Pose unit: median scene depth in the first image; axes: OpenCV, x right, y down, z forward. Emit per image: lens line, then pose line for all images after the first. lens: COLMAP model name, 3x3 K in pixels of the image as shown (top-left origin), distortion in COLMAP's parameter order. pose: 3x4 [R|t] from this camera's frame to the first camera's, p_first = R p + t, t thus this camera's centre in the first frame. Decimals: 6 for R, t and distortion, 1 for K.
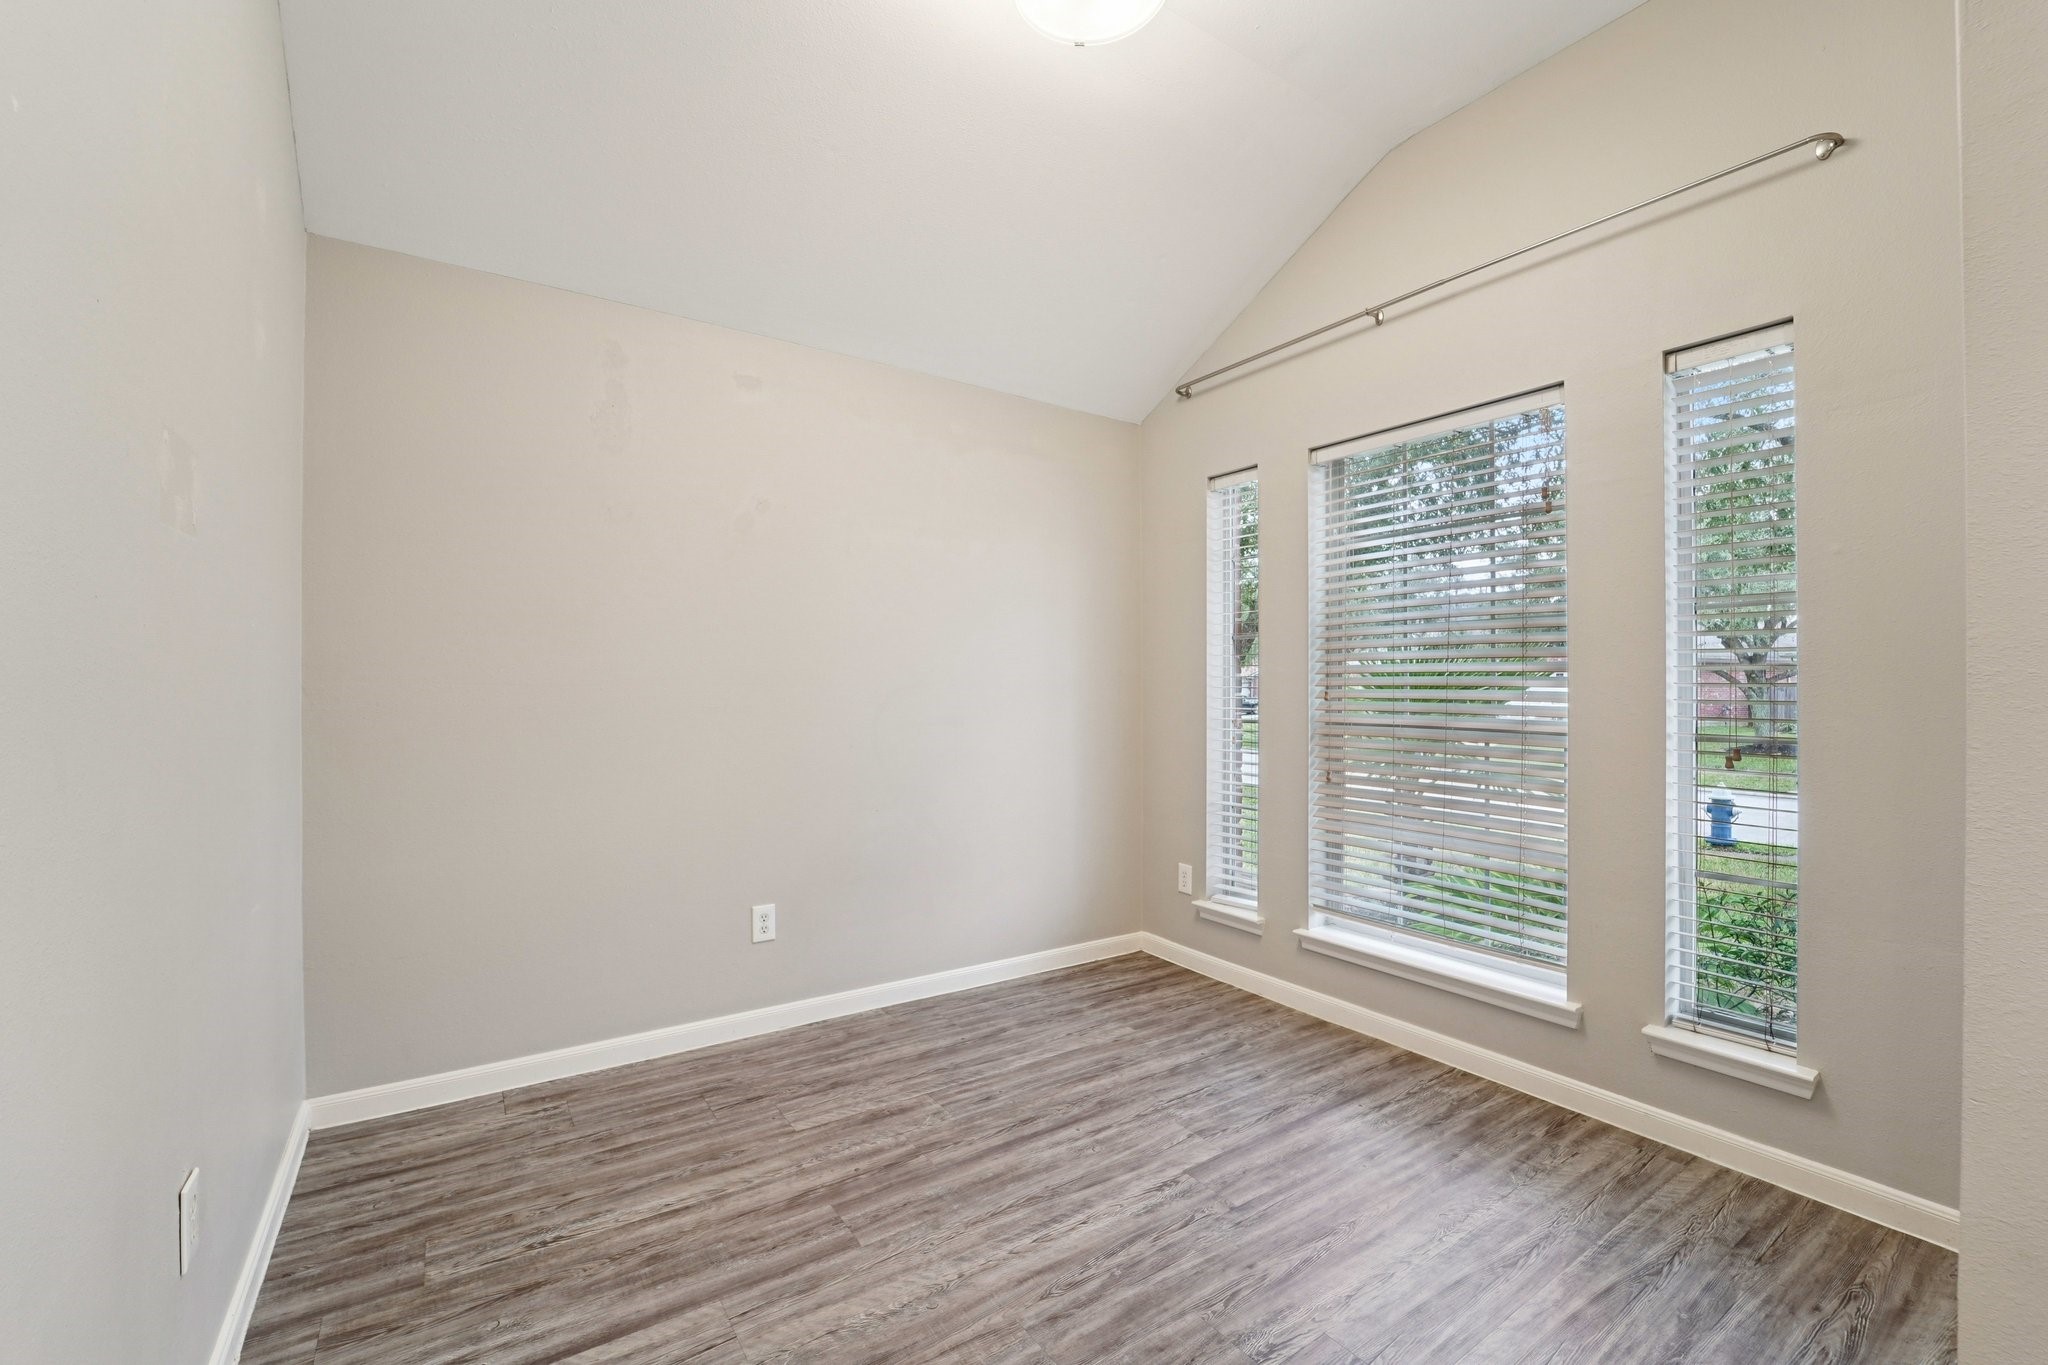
lens RADIAL K [[845.5, 0, 1033.9], [0, 845.5, 682.2], [0, 0, 1]] dist [-0.021850, 0.000867]
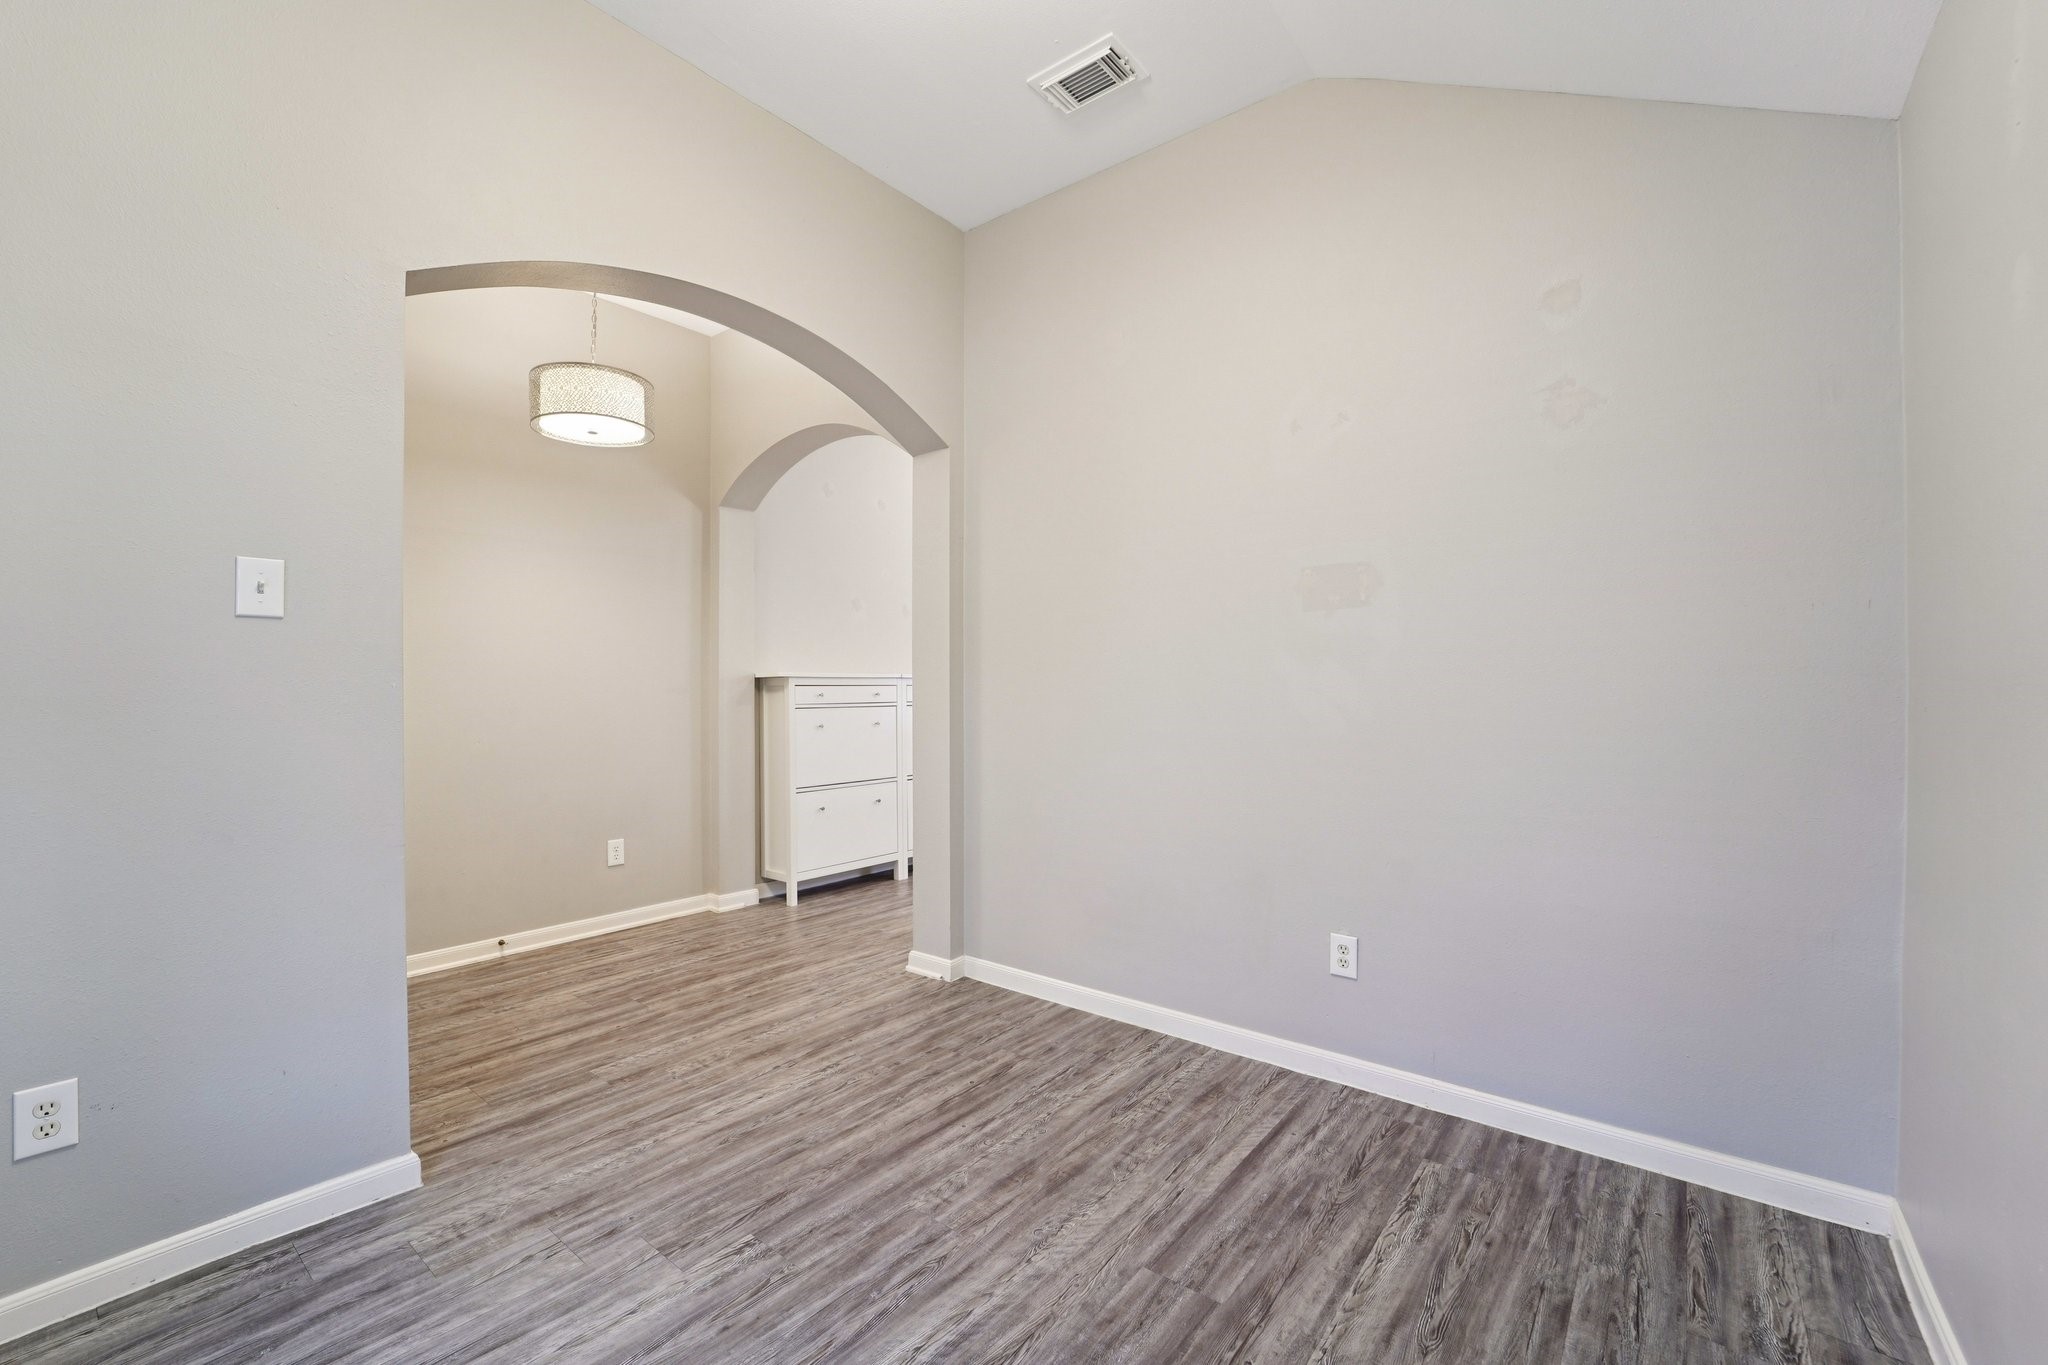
lens RADIAL K [[845.5, 0, 1043.5], [0, 845.5, 676.9], [0, 0, 1]] dist [-0.021850, 0.000867]
pose [[-0.952082, -0.009339, -0.305700, 0.195336], [-0.002704, 0.999752, -0.022120, 0.015166], [0.305831, -0.020233, -0.951871, 1.807950]]
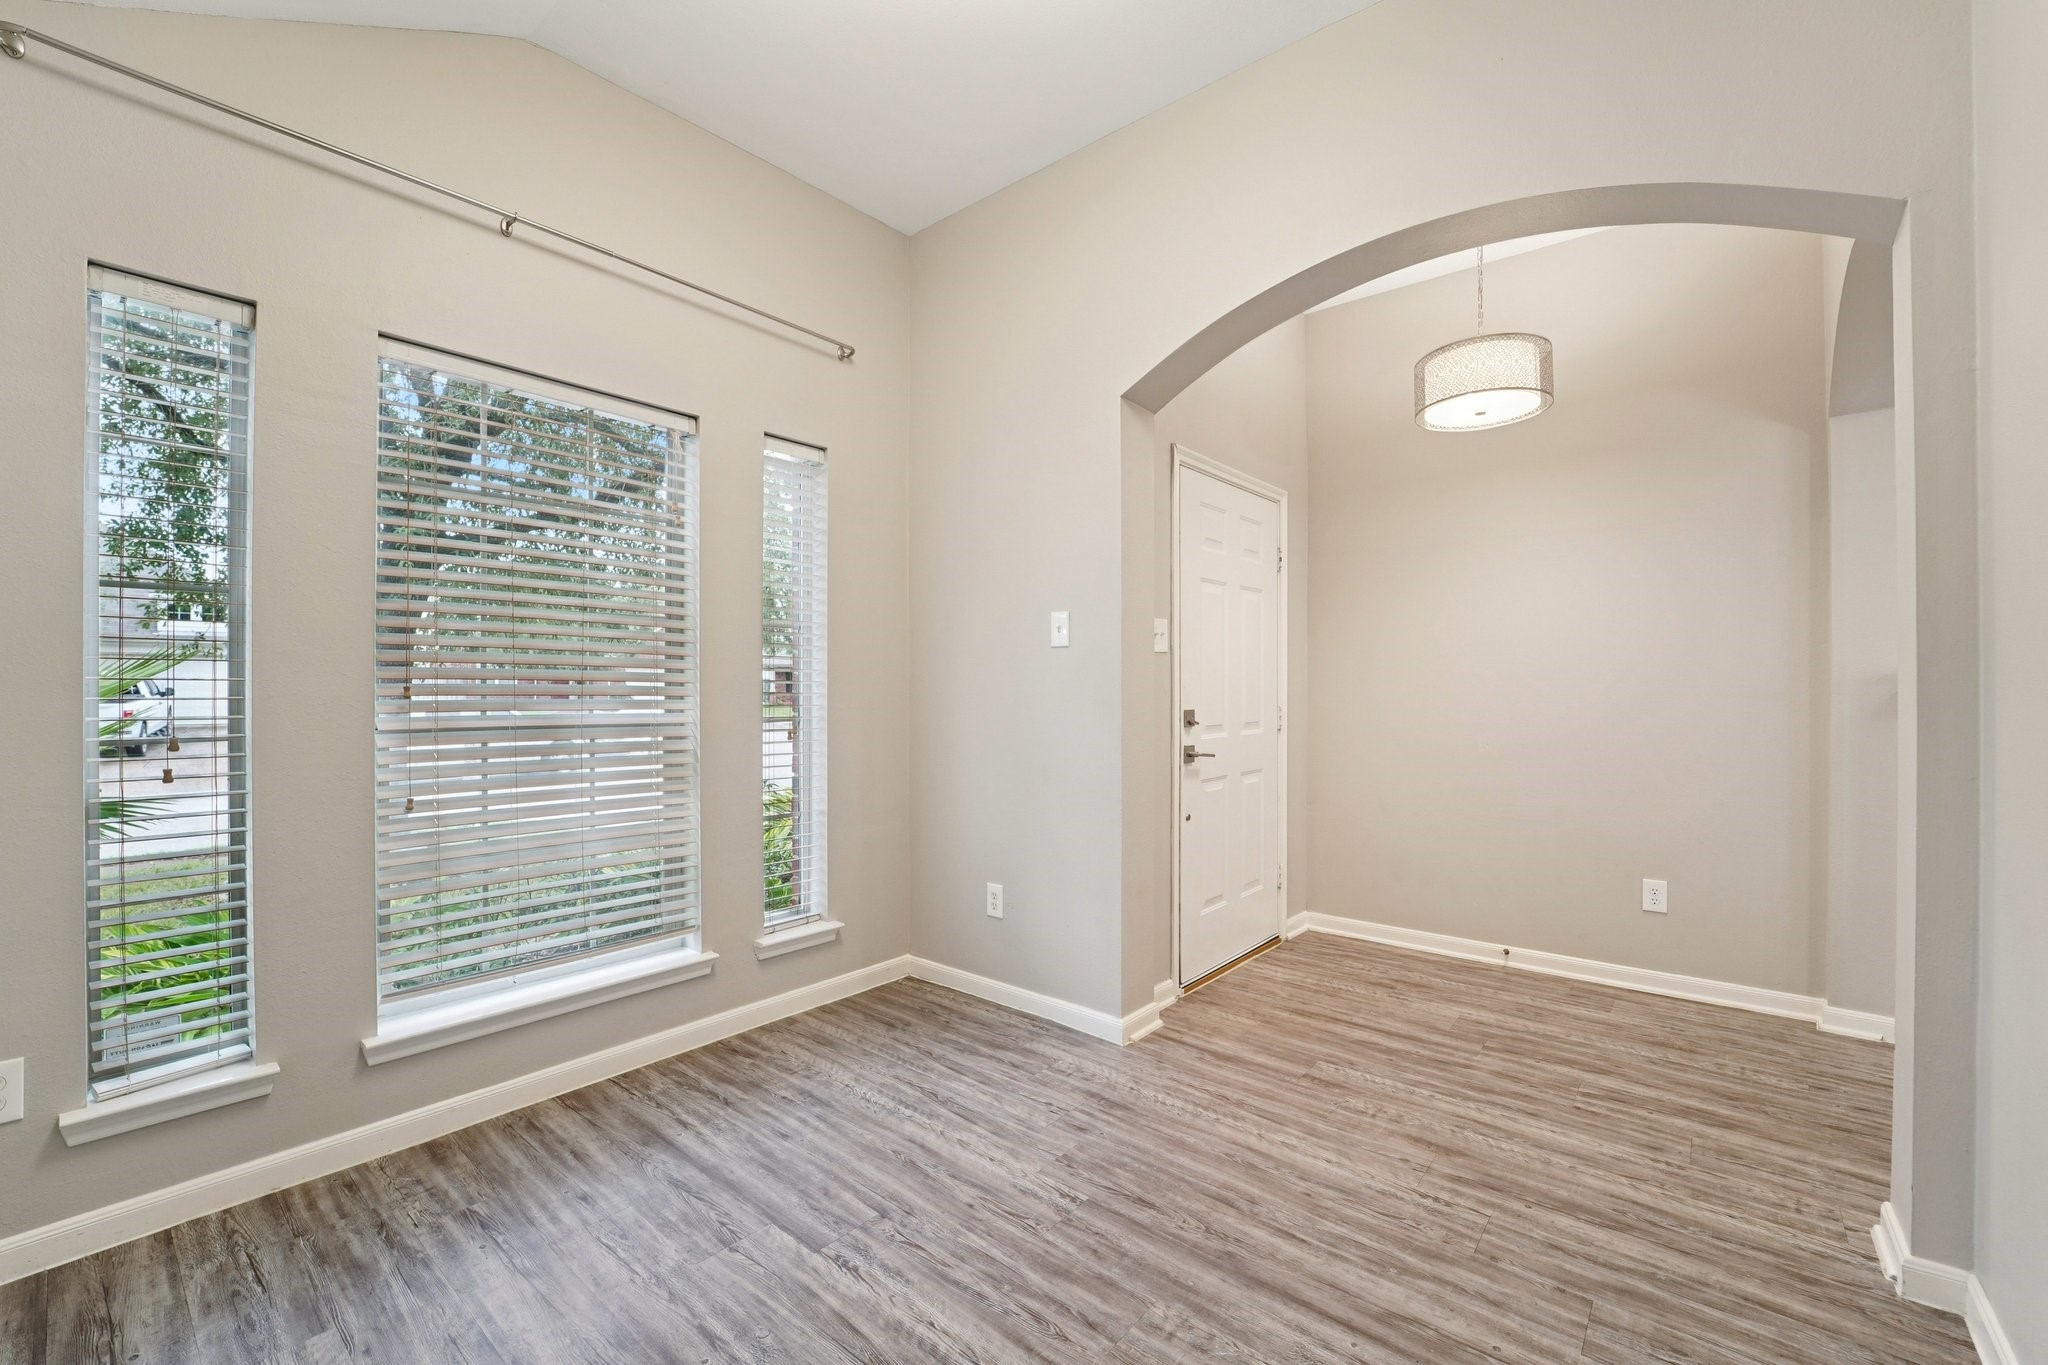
lens RADIAL K [[845.5, 0, 1002.9], [0, 845.5, 677.4], [0, 0, 1]] dist [-0.021850, 0.000867]
pose [[-0.250072, 0.005226, 0.968213, -0.768375], [-0.014075, 0.999860, -0.009032, 0.003616], [-0.968125, -0.015887, -0.249964, 1.145545]]
